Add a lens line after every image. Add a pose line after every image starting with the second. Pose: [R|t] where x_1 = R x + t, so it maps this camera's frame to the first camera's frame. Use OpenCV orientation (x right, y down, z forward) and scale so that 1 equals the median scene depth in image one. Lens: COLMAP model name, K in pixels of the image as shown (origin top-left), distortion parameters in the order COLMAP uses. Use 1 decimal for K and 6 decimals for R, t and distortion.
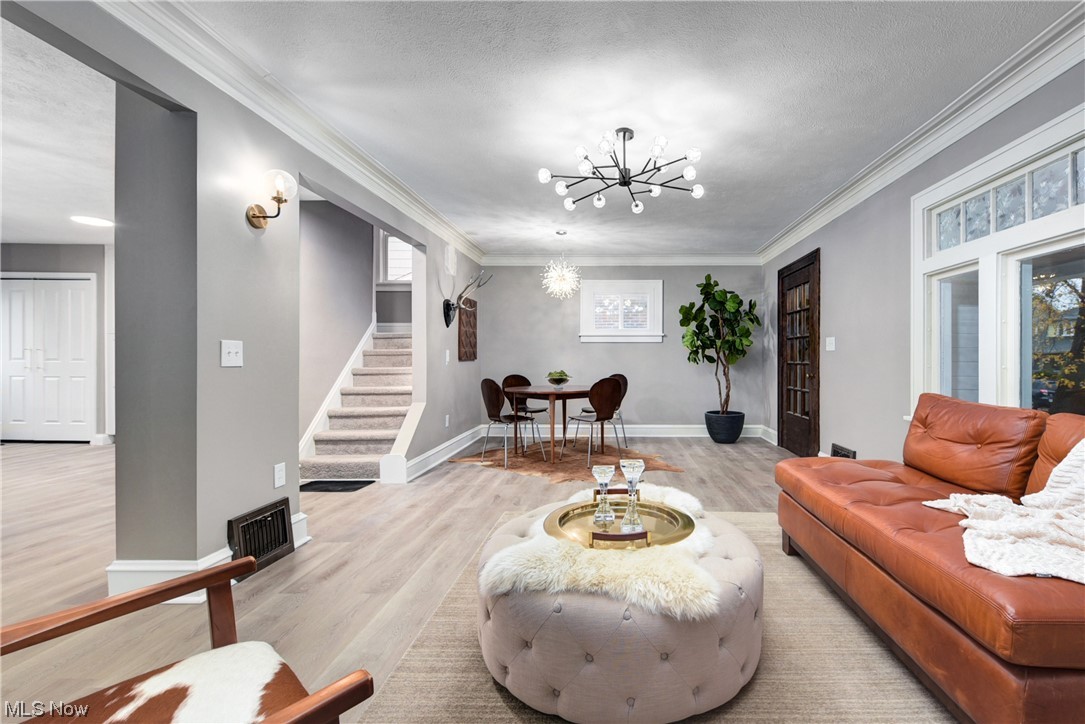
lens RADIAL K [[464.7, 0, 612.7], [0, 464.7, 367.2], [0, 0, 1]] dist [-0.005341, 0.000018]
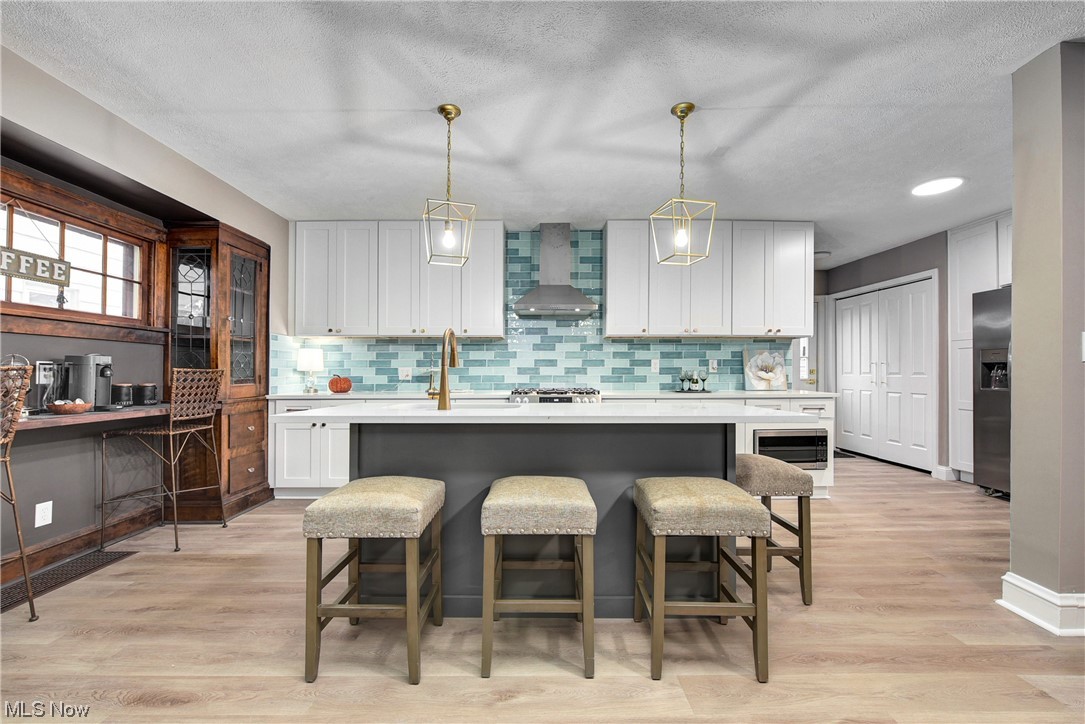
lens RADIAL K [[441.4, 0, 537.1], [0, 441.4, 369.3], [0, 0, 1]] dist [-0.007053, -0.000474]
pose [[0.000302, -0.012631, -0.999920, -0.387045], [-0.011131, 0.999858, -0.012634, -0.007247], [0.999938, 0.011134, 0.000161, 0.327205]]
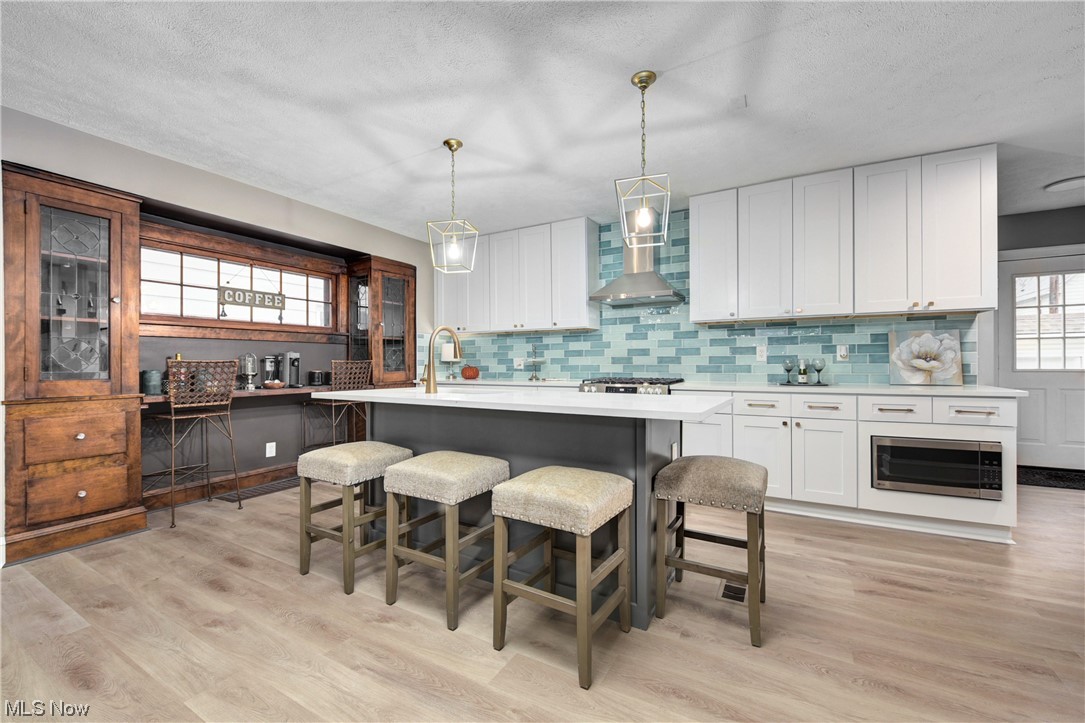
lens RADIAL K [[437.0, 0, 544.2], [0, 437.0, 361.2], [0, 0, 1]] dist [-0.006127, -0.000245]
pose [[-0.494988, -0.005578, -0.868882, -0.429464], [-0.008081, 0.999966, -0.001815, -0.010652], [0.868862, 0.006123, -0.495016, 0.601764]]
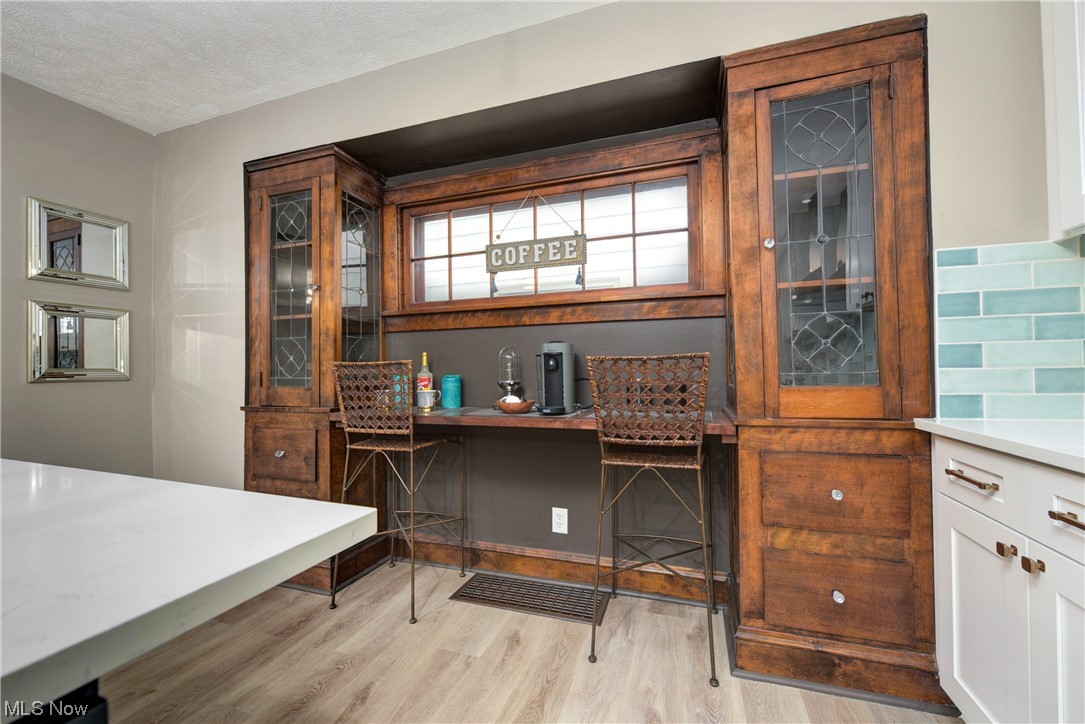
lens RADIAL K [[437.0, 0, 544.2], [0, 437.0, 361.7], [0, 0, 1]] dist [-0.006127, -0.000245]
pose [[-0.948414, 0.013844, 0.316732, -0.988745], [0.014082, 0.999900, -0.001537, -0.006119], [-0.316722, 0.003003, -0.948514, 0.204924]]
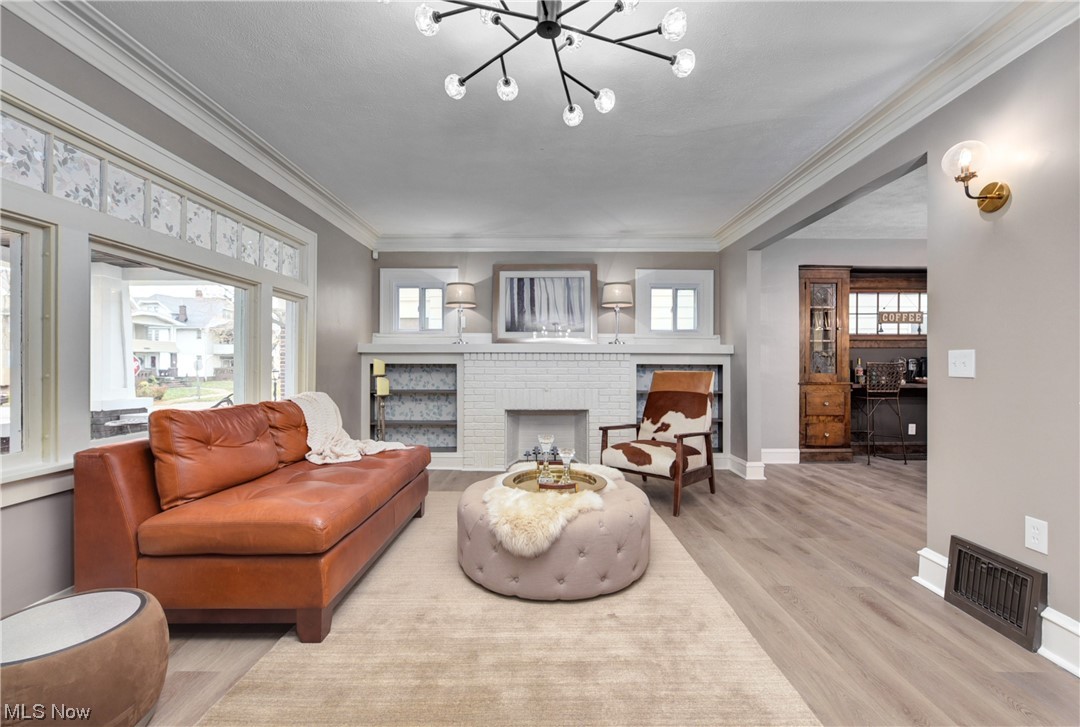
lens RADIAL K [[444.4, 0, 549.0], [0, 444.4, 366.3], [0, 0, 1]] dist [-0.001881, -0.000388]
pose [[-0.999925, -0.004222, -0.011522, 0.015842], [-0.004427, 0.999832, 0.017798, -0.015450], [0.011445, 0.017848, -0.999775, 0.839756]]
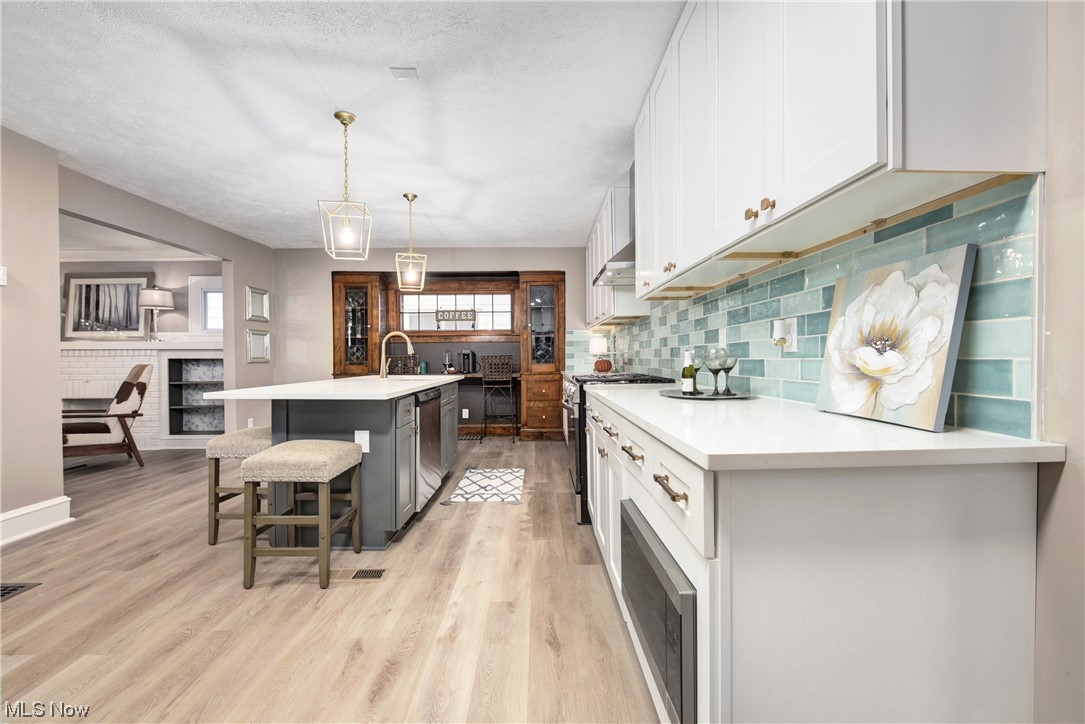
lens RADIAL K [[437.0, 0, 544.2], [0, 437.0, 361.7], [0, 0, 1]] dist [-0.006127, -0.000245]
pose [[-0.999860, 0.003684, -0.016331, -1.060284], [0.003326, 0.999755, 0.021902, -0.016727], [0.016408, 0.021845, -0.999627, 0.981301]]
